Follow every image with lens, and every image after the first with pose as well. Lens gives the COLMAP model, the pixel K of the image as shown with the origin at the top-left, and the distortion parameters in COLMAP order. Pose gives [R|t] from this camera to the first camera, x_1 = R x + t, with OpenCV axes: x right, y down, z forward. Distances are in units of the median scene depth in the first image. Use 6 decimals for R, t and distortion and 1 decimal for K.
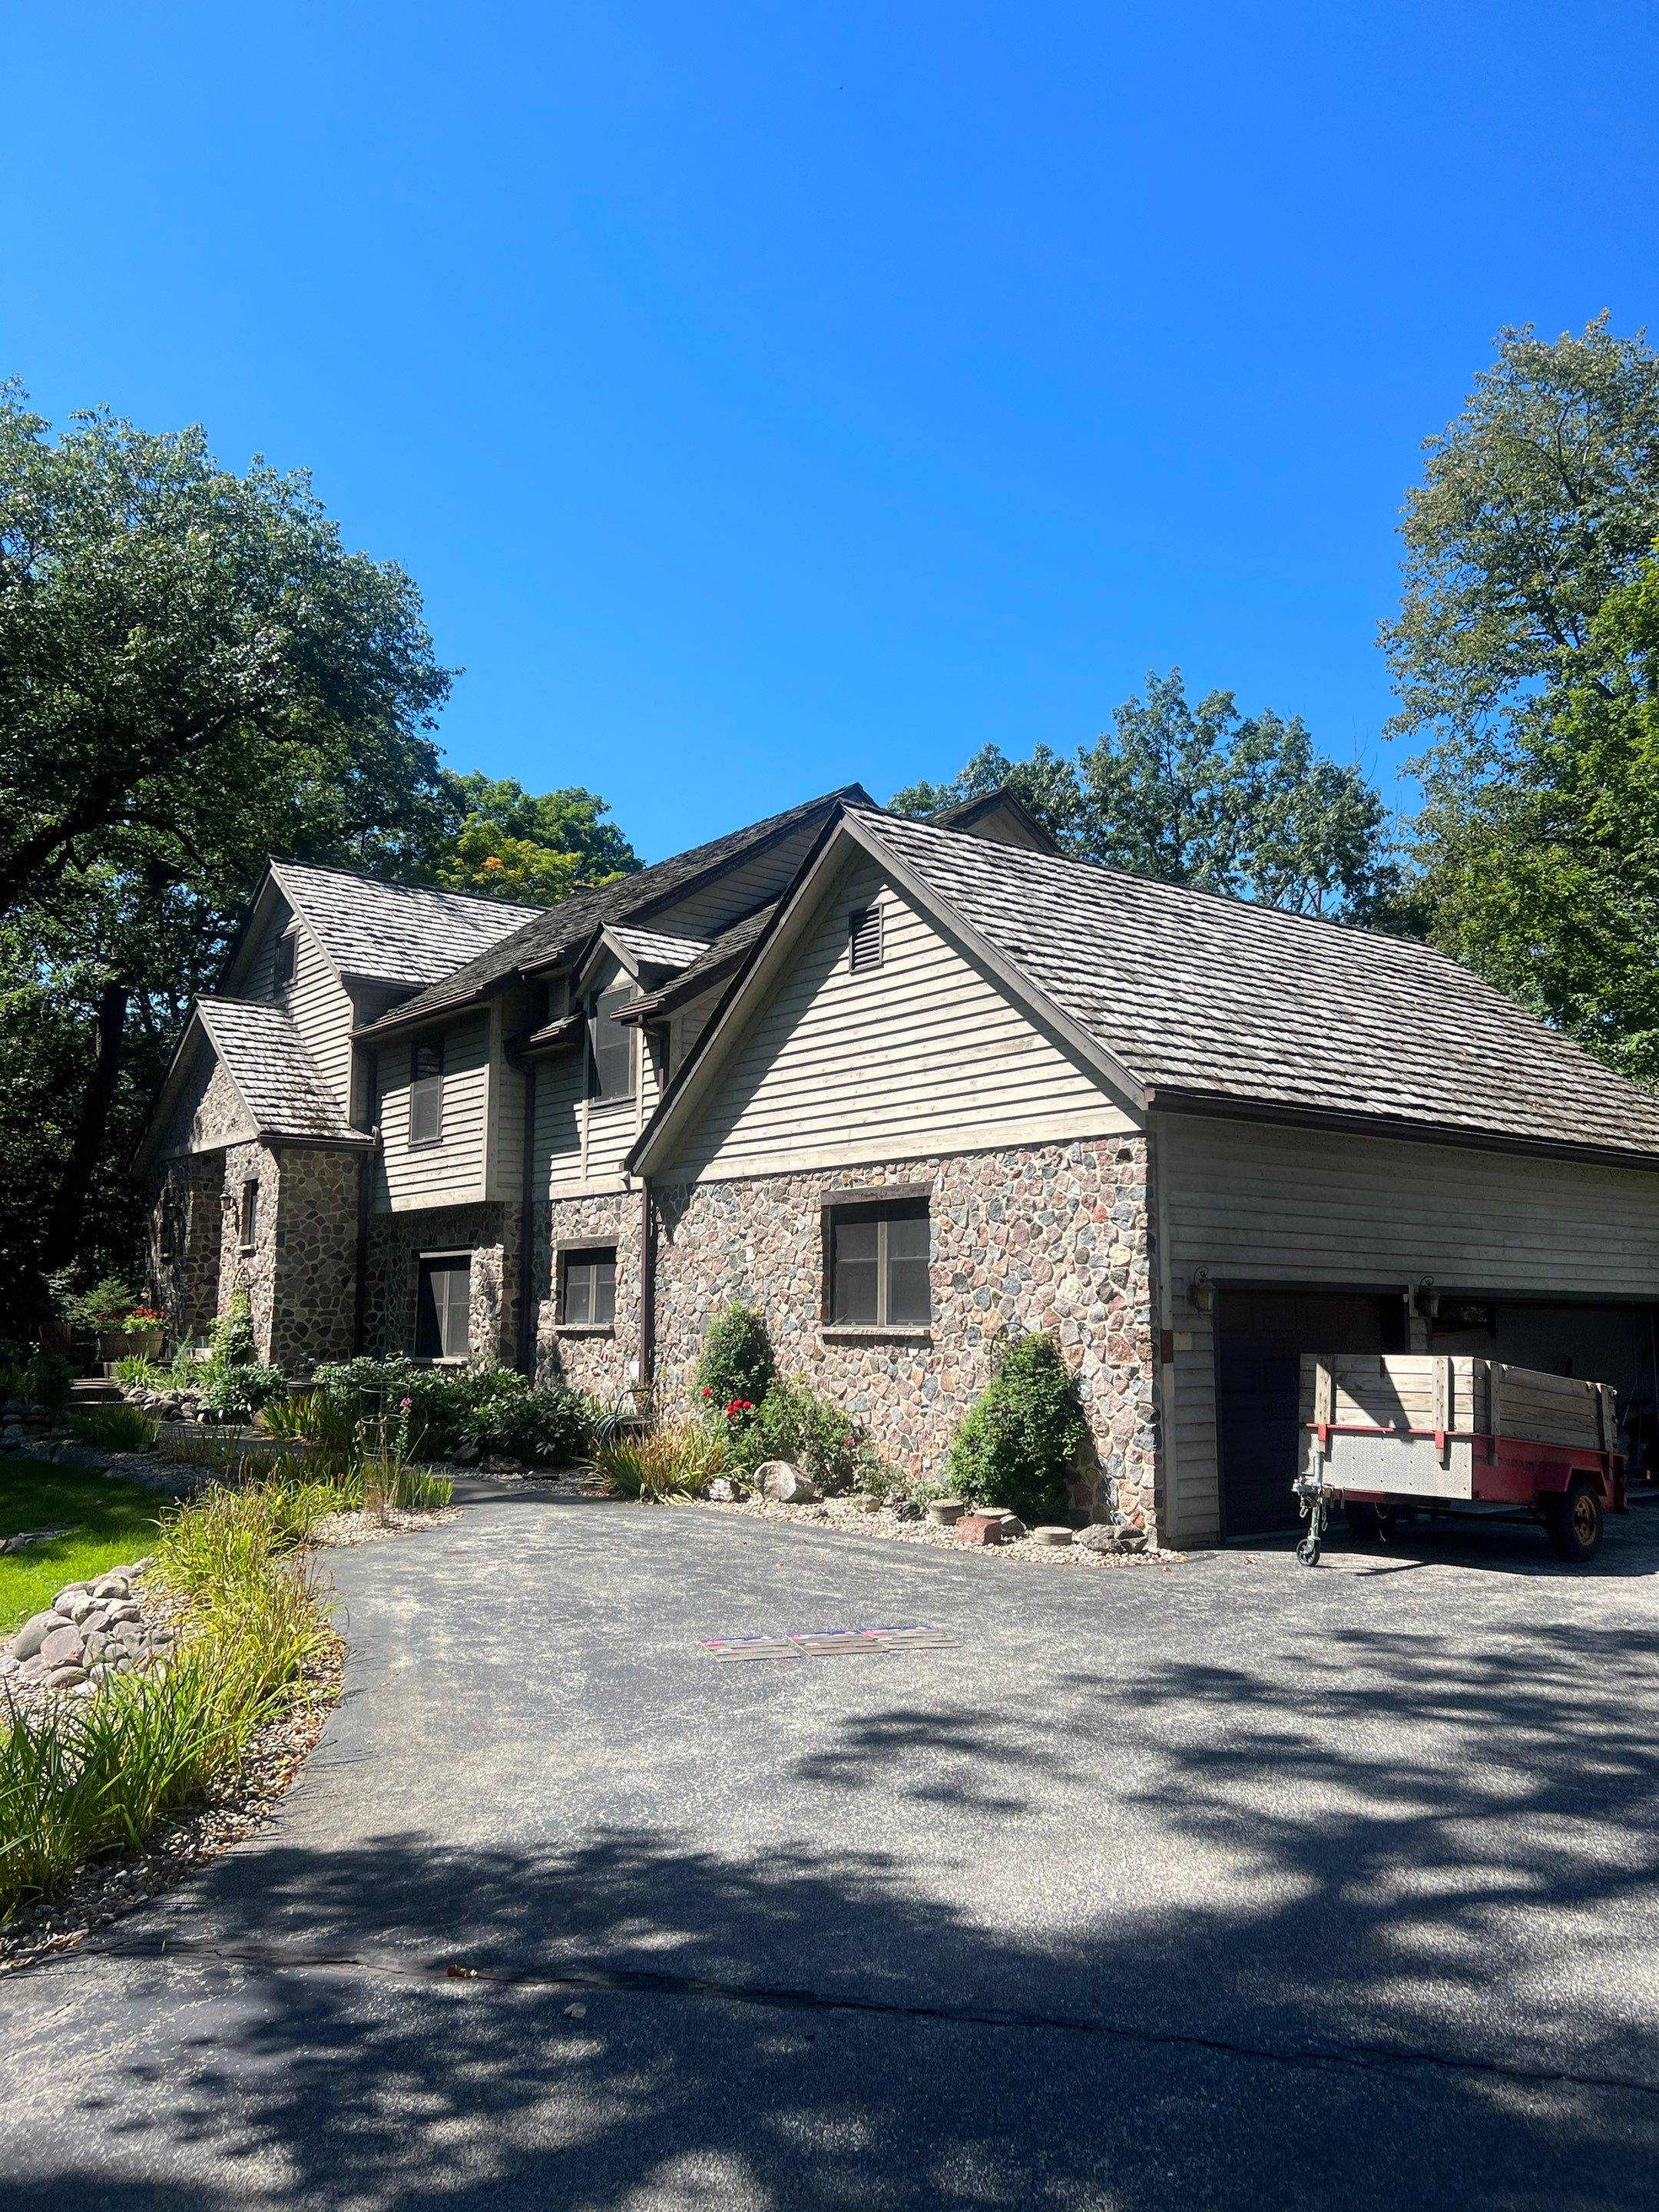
lens RADIAL K [[1674.0, 0, 829.5], [0, 1674.0, 1106.0], [0, 0, 1]] dist [0.089206, -0.000177]
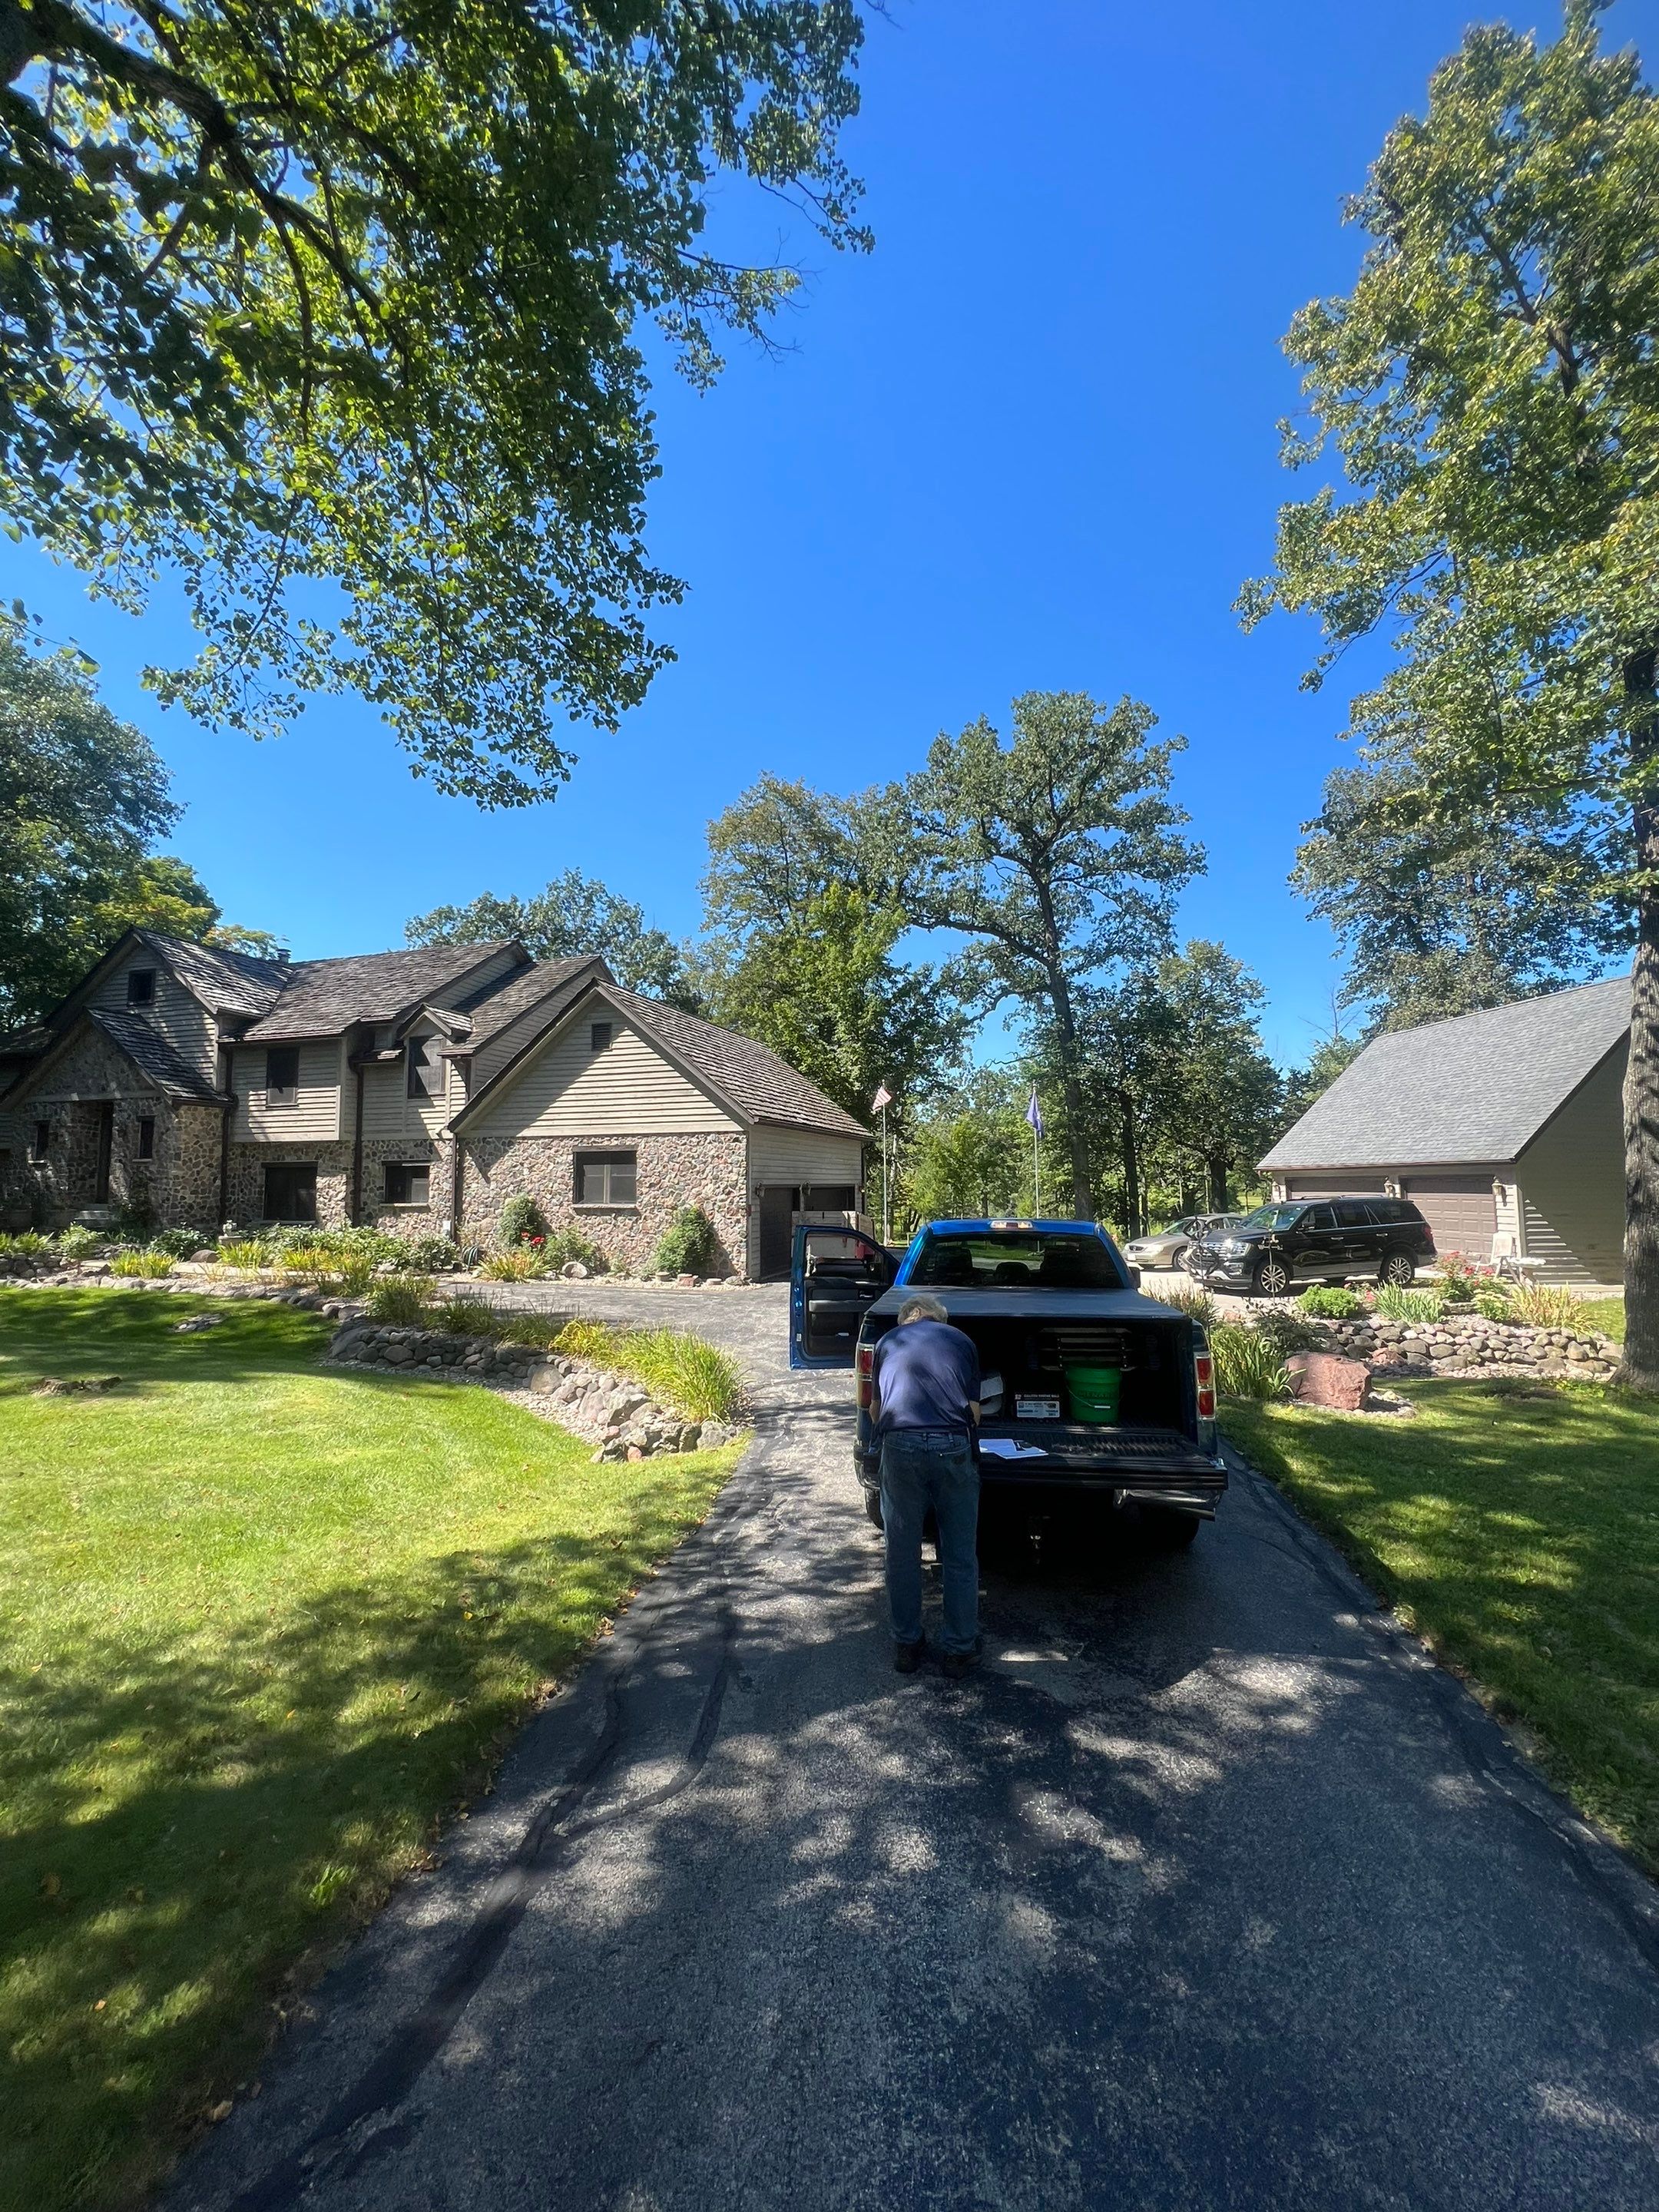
lens RADIAL K [[935.7, 0, 784.2], [0, 935.7, 1108.6], [0, 0, 1]] dist [-0.000551, -0.000092]
pose [[0.837262, 0.027150, 0.546127, -0.454225], [-0.058791, 0.997447, 0.040545, -0.067296], [-0.543632, -0.066054, 0.836721, -0.225123]]
